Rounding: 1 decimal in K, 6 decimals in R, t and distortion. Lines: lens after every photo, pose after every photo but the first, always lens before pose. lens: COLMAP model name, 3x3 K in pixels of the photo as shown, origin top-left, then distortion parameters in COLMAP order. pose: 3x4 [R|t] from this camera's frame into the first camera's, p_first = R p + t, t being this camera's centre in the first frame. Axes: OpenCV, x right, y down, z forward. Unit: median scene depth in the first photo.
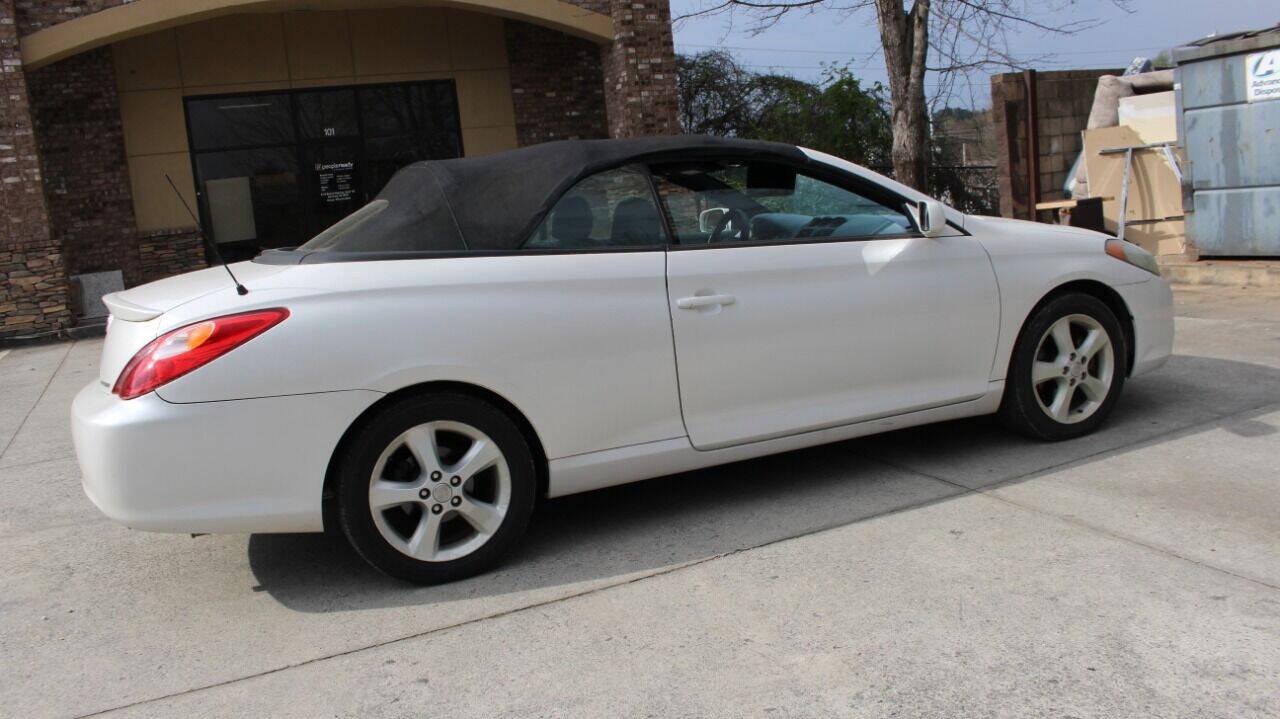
lens RADIAL K [[1079.3, 0, 641.0], [0, 1079.3, 366.9], [0, 0, 1]] dist [-0.132210, 0.076891]
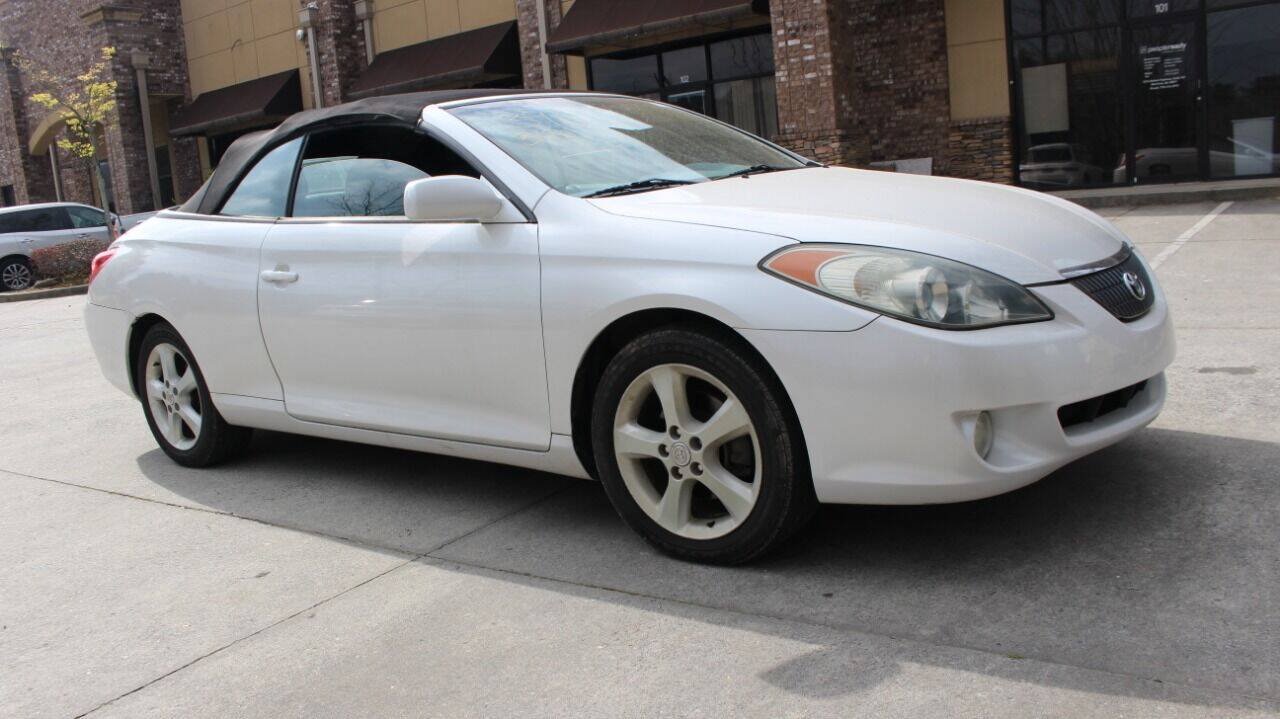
lens RADIAL K [[1079.3, 0, 639.5], [0, 1079.3, 367.4], [0, 0, 1]] dist [-0.132210, 0.076891]
pose [[0.480873, 0.200509, -0.853556, 0.314718], [-0.088890, 0.979633, 0.180047, -0.053521], [0.872273, -0.010707, 0.488903, 0.231123]]
